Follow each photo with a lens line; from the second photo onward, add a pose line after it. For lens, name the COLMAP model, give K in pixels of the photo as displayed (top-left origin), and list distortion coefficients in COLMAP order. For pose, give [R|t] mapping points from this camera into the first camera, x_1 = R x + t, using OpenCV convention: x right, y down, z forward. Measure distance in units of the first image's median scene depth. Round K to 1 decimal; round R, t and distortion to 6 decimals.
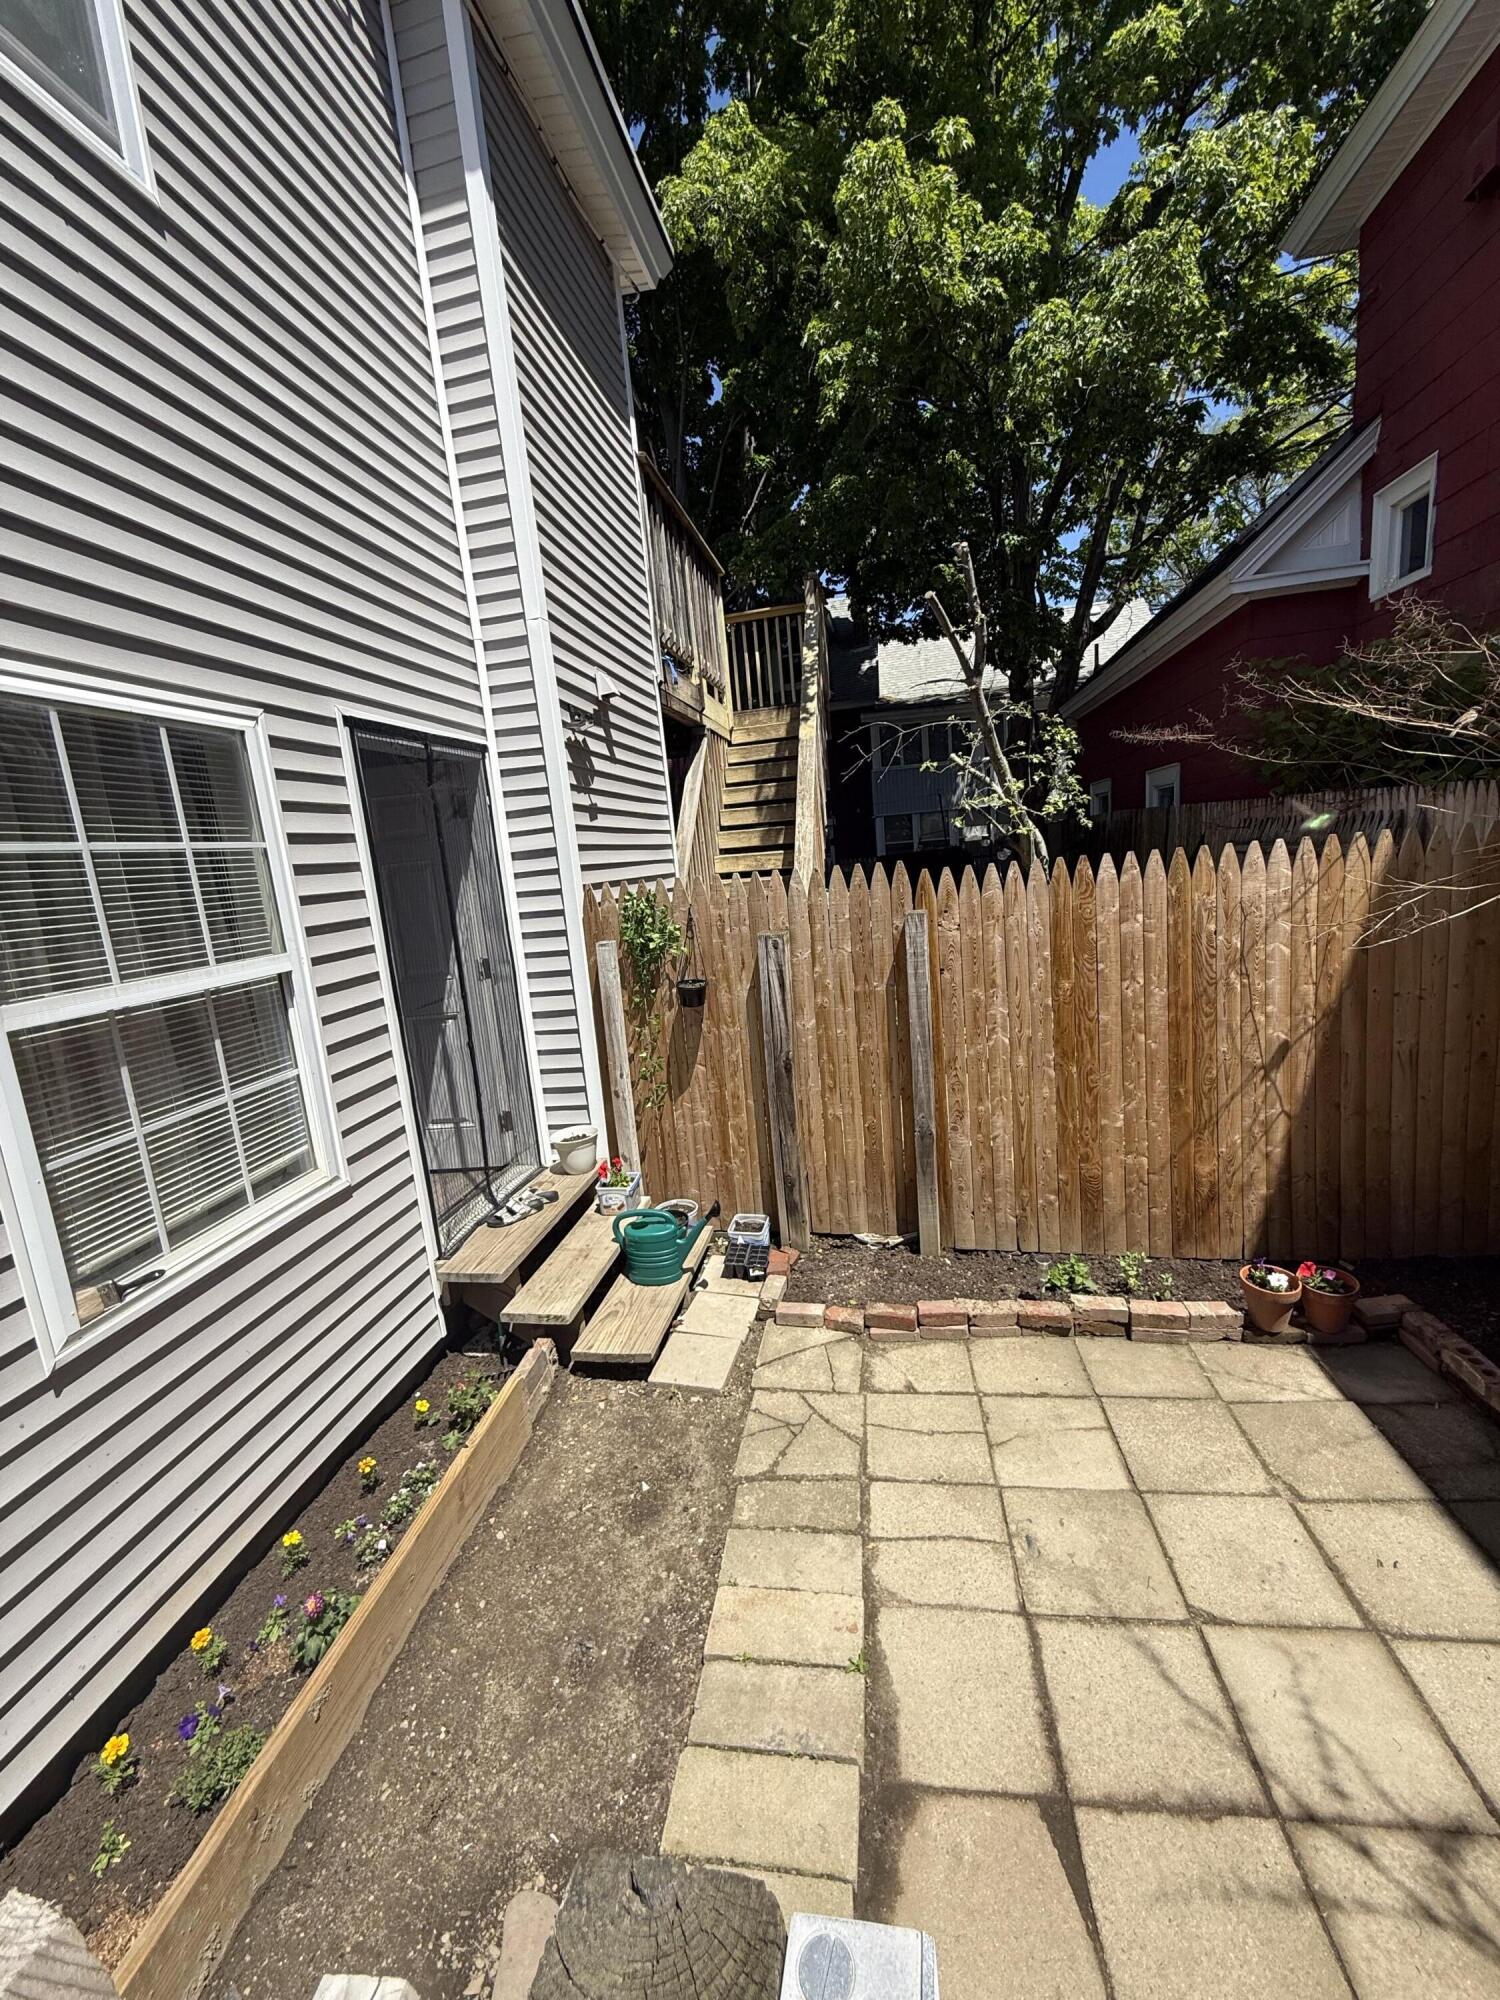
lens RADIAL K [[802.0, 0, 754.3], [0, 802.0, 994.6], [0, 0, 1]] dist [0.001125, 0.000121]
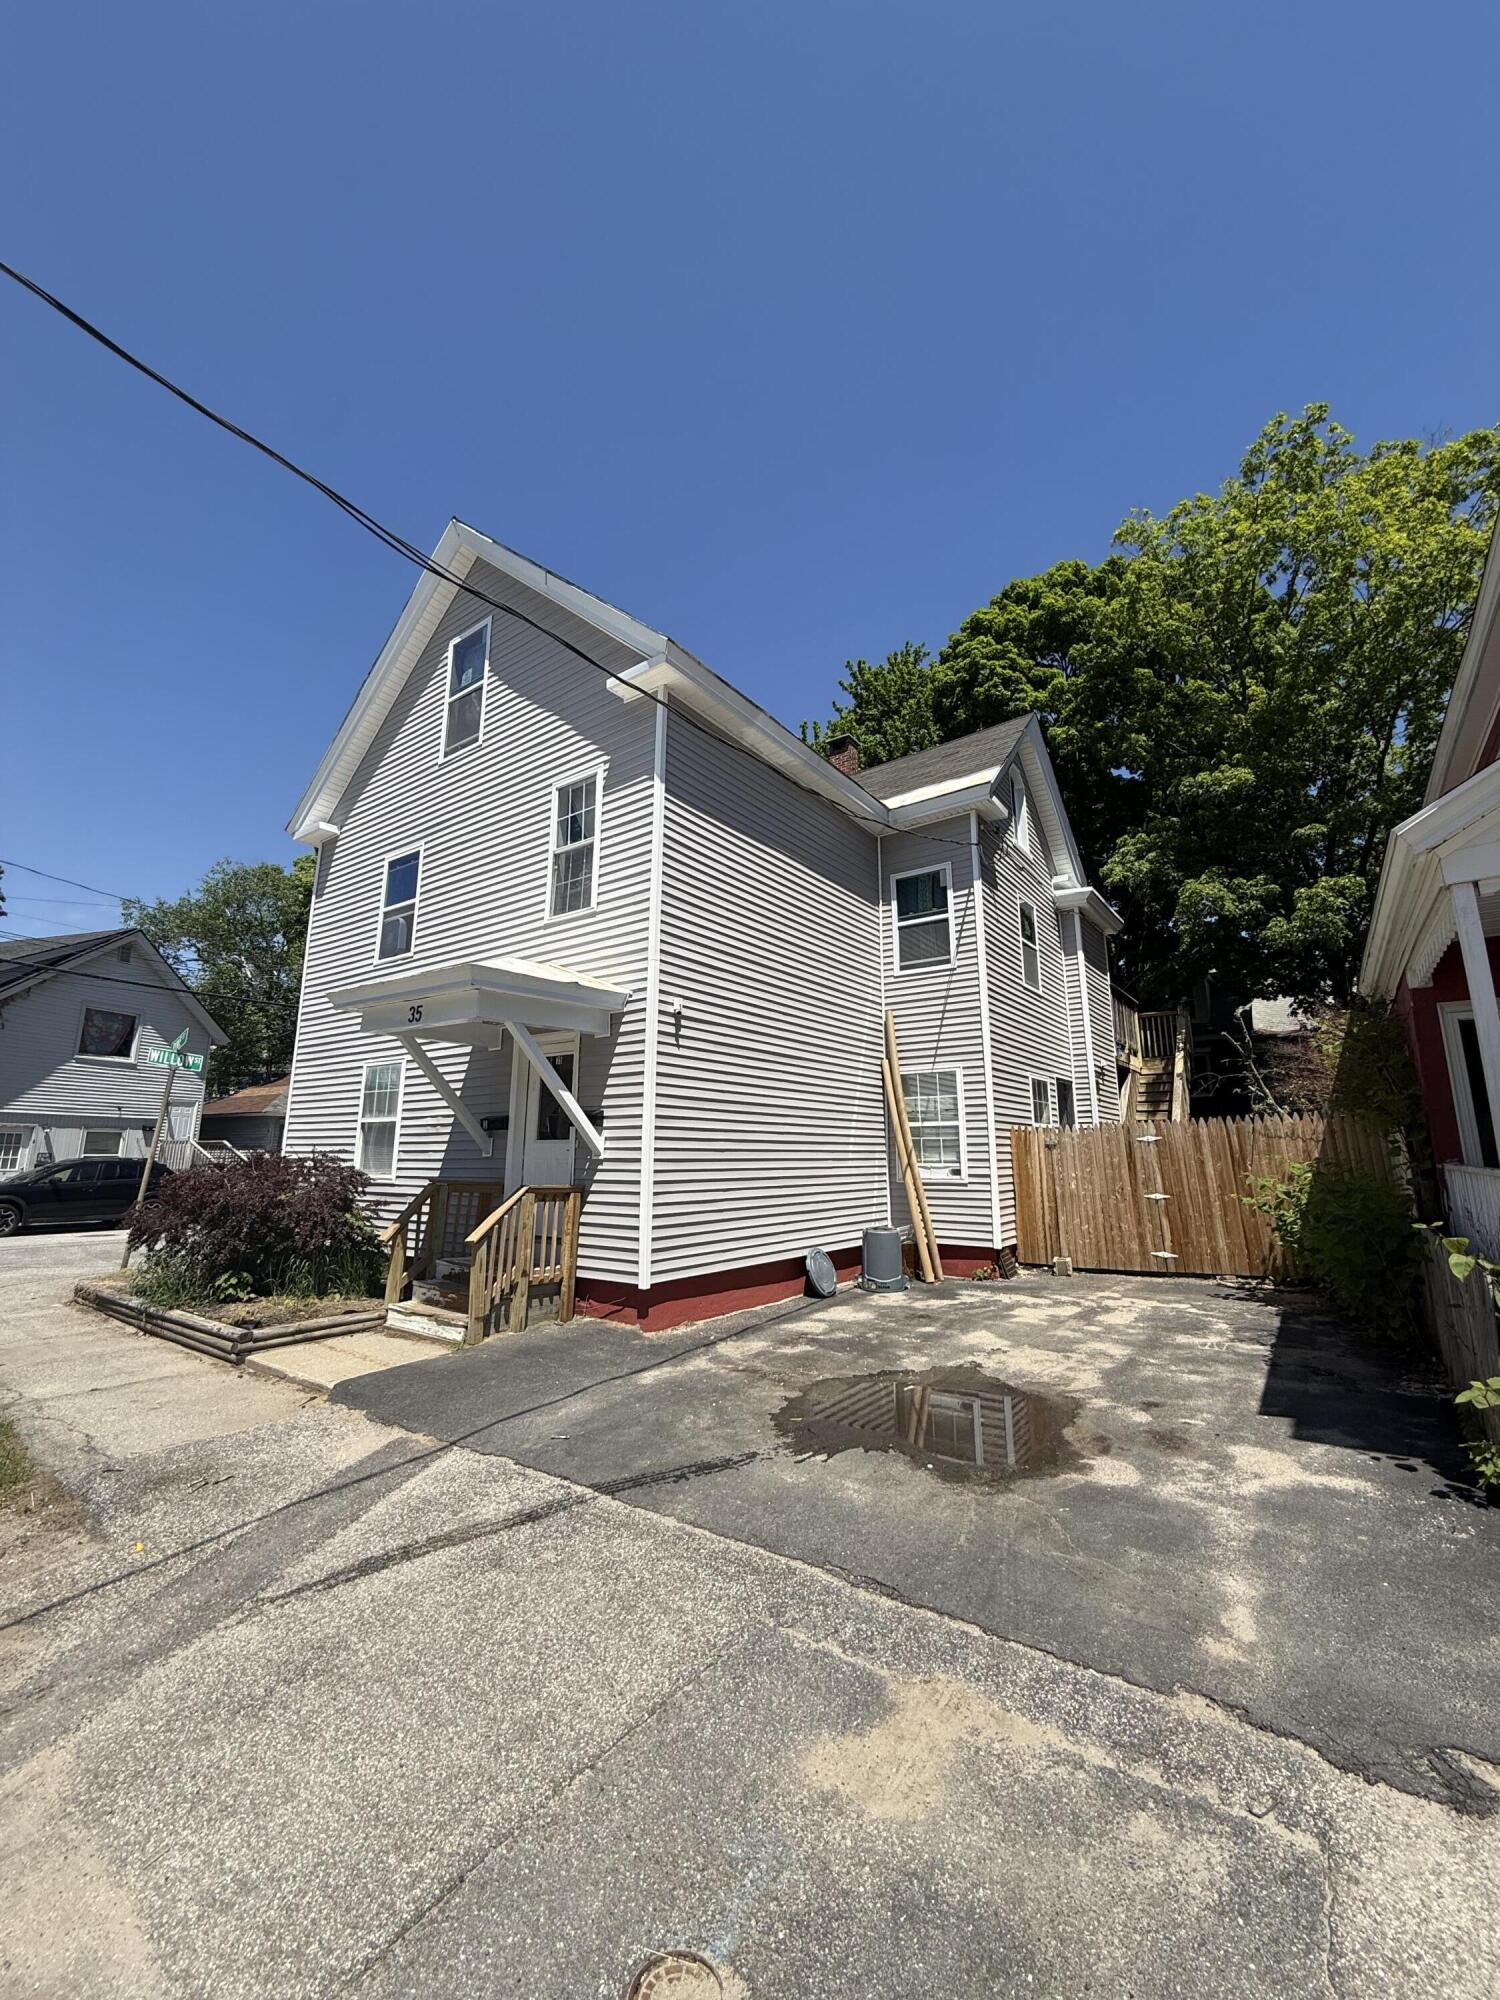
lens RADIAL K [[802.0, 0, 745.9], [0, 802.0, 995.4], [0, 0, 1]] dist [0.001125, 0.000121]
pose [[0.896418, -0.000096, -0.443210, -0.049039], [-0.154554, 0.937161, -0.312796, 0.637764], [0.415389, 0.348896, 0.840073, -2.590056]]
